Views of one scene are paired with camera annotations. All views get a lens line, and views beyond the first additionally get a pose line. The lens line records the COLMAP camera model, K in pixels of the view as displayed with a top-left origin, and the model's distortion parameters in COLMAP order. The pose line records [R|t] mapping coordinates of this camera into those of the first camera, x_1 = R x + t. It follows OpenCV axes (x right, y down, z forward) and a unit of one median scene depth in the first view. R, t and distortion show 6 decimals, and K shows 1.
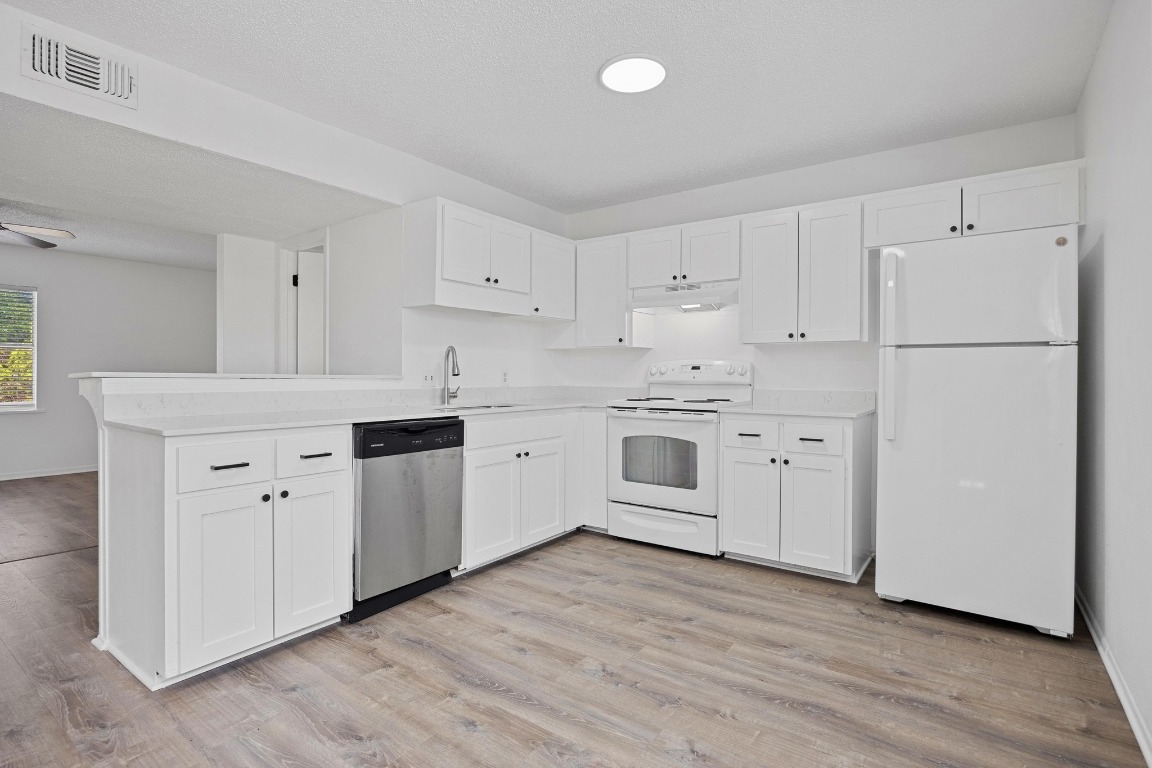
lens RADIAL K [[557.9, 0, 581.1], [0, 557.9, 377.6], [0, 0, 1]] dist [-0.014759, 0.000544]
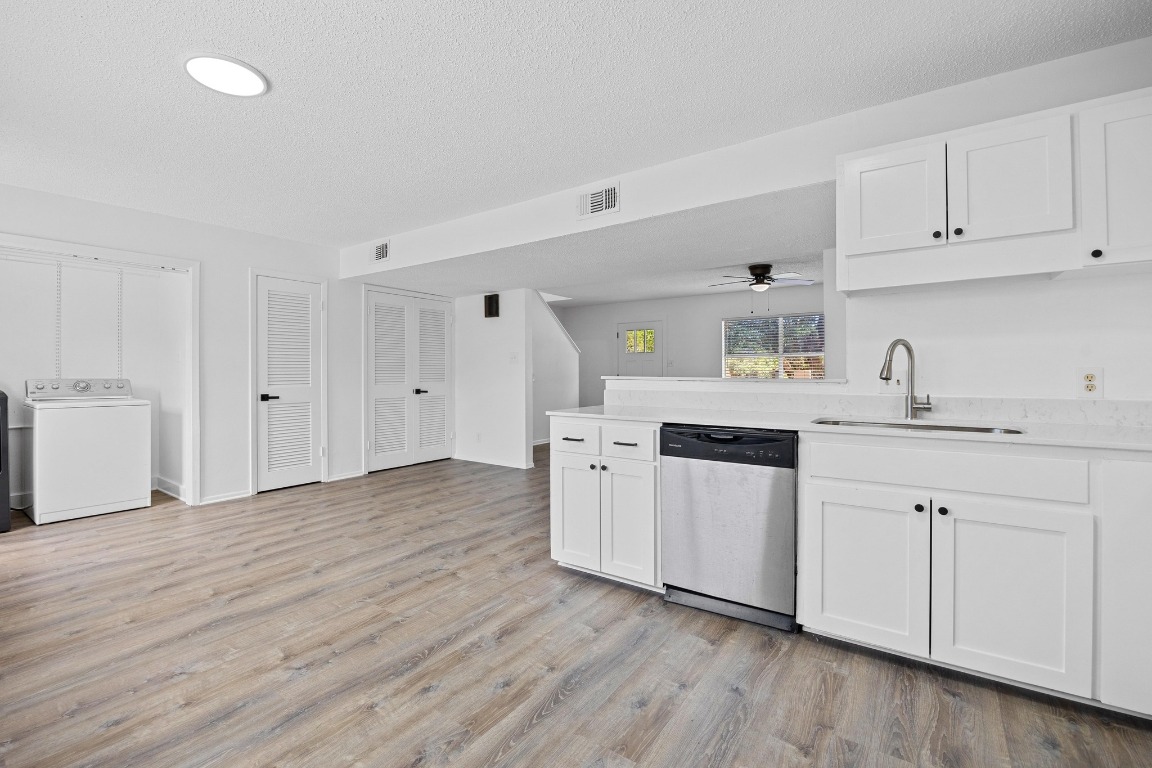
lens RADIAL K [[501.9, 0, 574.2], [0, 501.9, 374.6], [0, 0, 1]] dist [-0.022676, 0.001531]
pose [[-0.000233, 0.001493, -0.999999, 0.513604], [-0.000959, 0.999998, 0.001493, -0.013011], [1.000000, 0.000959, -0.000231, 0.702676]]
